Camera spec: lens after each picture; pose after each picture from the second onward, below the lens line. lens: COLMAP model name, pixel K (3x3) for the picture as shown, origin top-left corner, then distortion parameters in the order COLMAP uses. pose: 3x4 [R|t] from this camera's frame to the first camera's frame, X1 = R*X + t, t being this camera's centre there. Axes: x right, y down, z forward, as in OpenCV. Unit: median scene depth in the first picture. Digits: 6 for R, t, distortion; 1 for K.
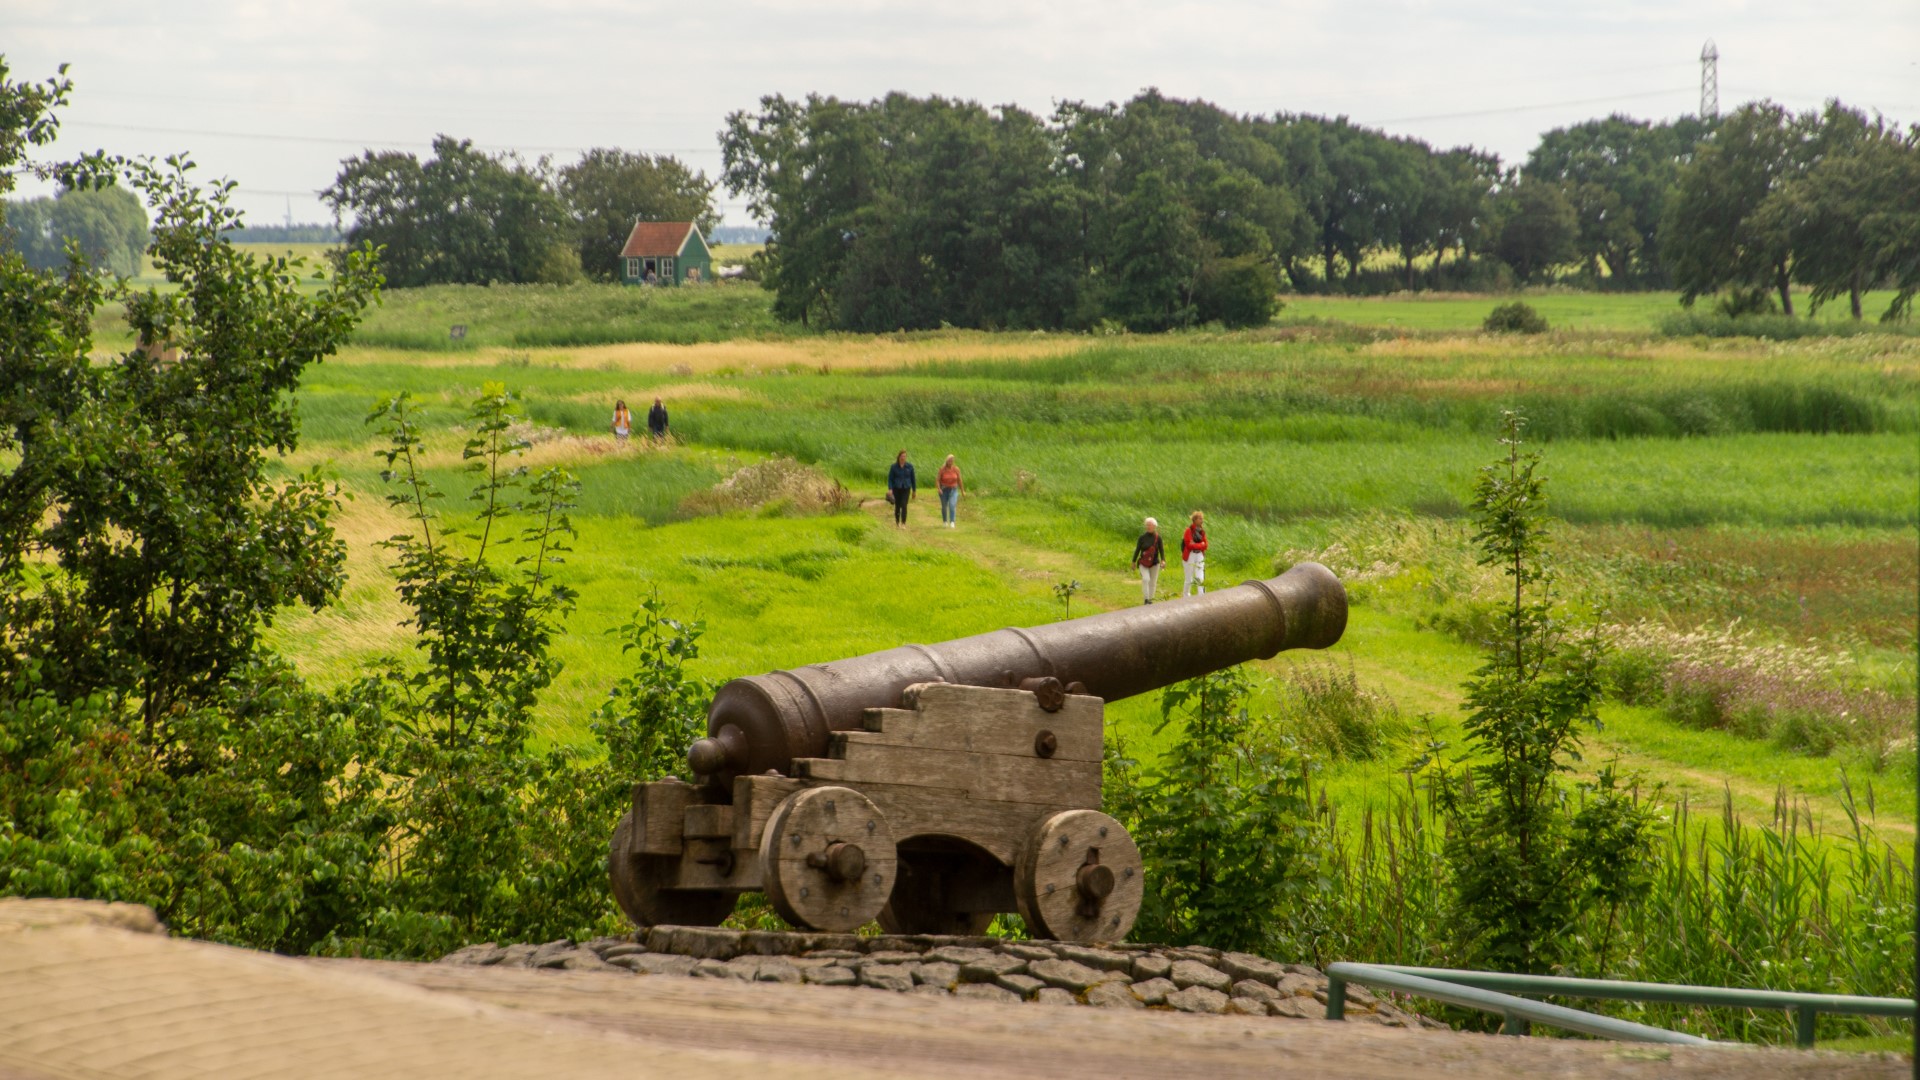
lens RADIAL K [[10711.3, 0, 958.2], [0, 10711.3, 539.9], [0, 0, 1]] dist [-0.766213, 0.000000]
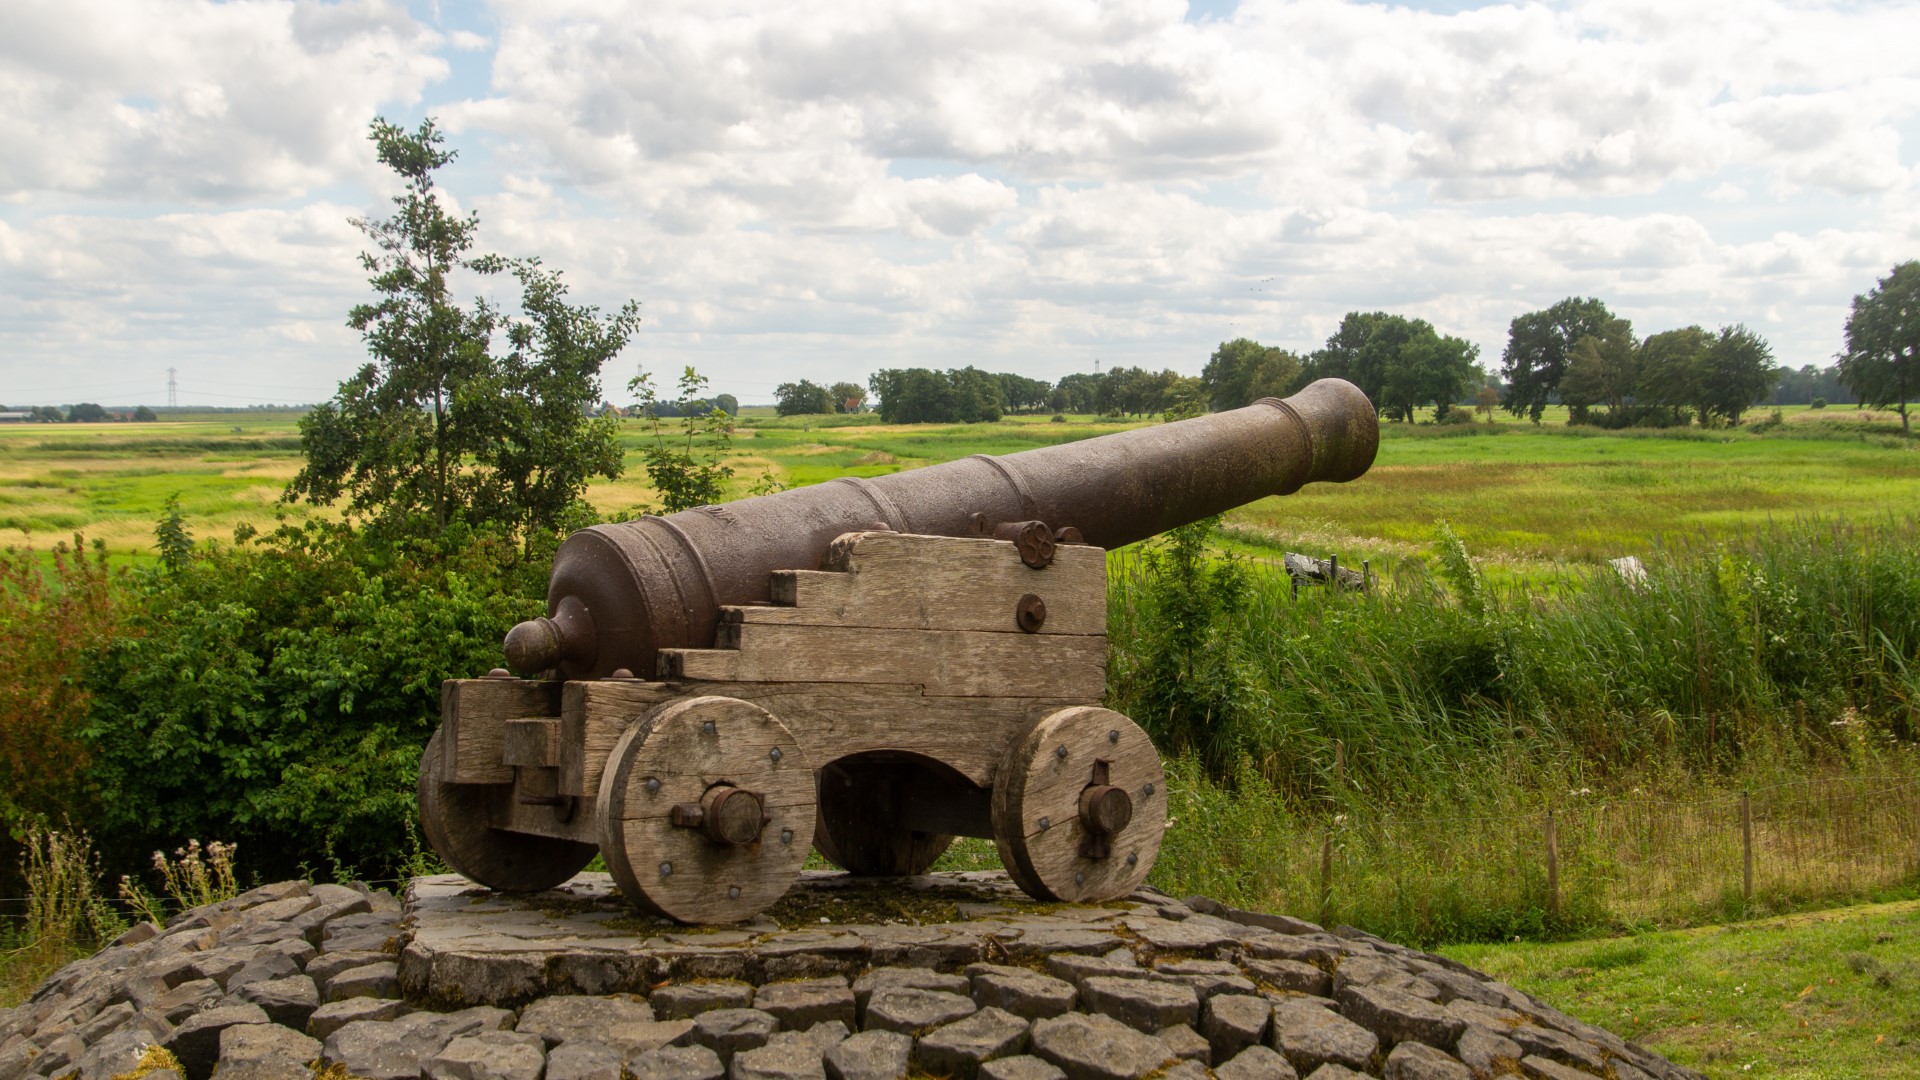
lens RADIAL K [[2346.5, 0, 963.3], [0, 2346.5, 539.2], [0, 0, 1]] dist [-0.011243, 0.000000]
pose [[0.999823, -0.010302, 0.015753, 0.001143], [0.009875, 0.999588, 0.026964, 0.009715], [-0.016024, -0.026804, 0.999512, 0.839773]]
